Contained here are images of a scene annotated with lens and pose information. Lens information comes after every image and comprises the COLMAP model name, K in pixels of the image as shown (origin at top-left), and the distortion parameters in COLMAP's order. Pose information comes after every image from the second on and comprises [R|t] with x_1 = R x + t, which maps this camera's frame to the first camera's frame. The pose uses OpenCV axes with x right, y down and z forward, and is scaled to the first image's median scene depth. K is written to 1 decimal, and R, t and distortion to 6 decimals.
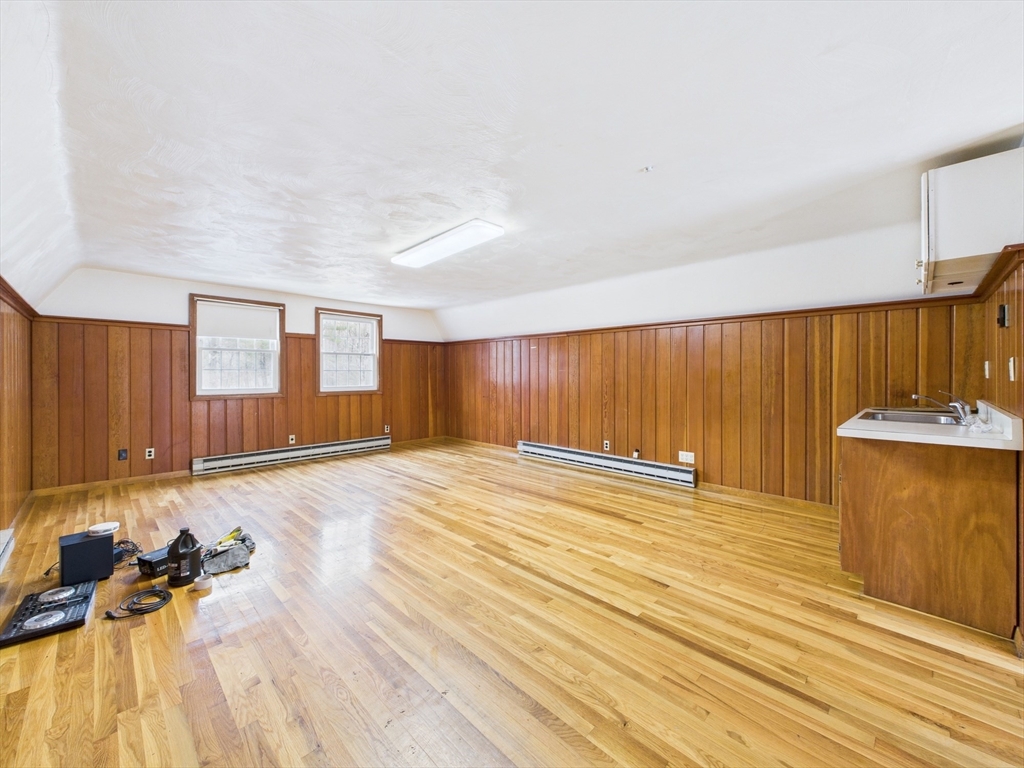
lens RADIAL K [[412.2, 0, 511.5], [0, 412.2, 376.9], [0, 0, 1]] dist [0.000840, 0.000083]
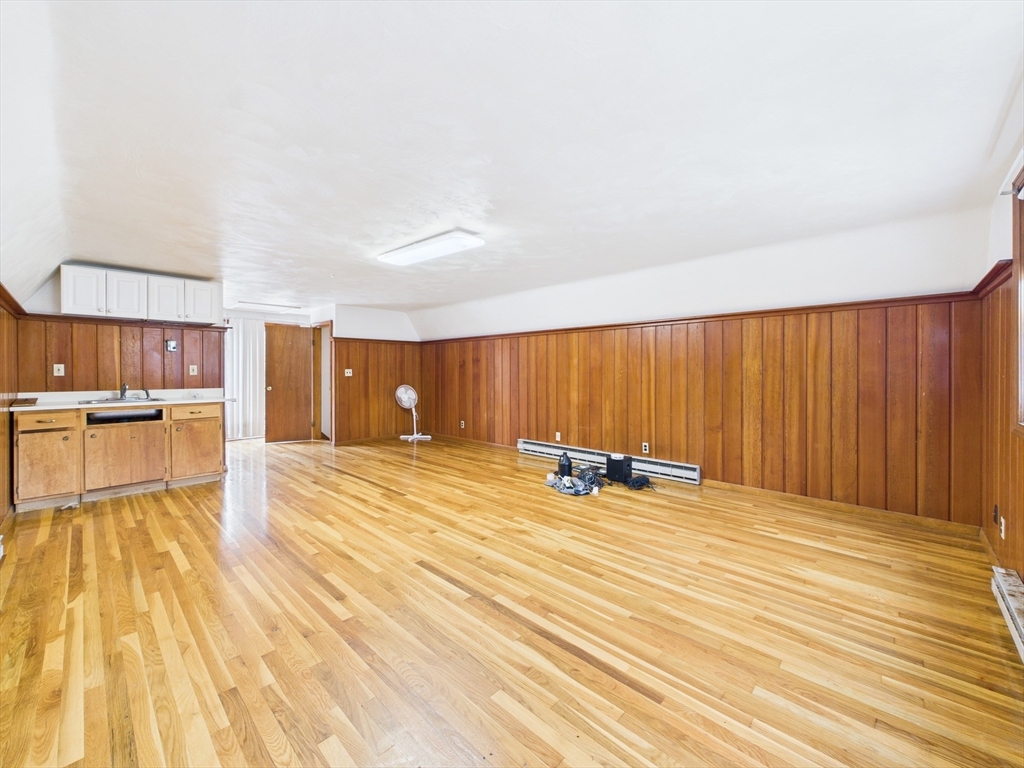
lens RADIAL K [[412.2, 0, 511.5], [0, 412.2, 376.9], [0, 0, 1]] dist [0.000840, 0.000083]
pose [[-0.999695, 0.000942, -0.024684, -0.338520], [0.000606, 0.999907, 0.013620, -0.010157], [0.024695, 0.013601, -0.999603, 1.953858]]
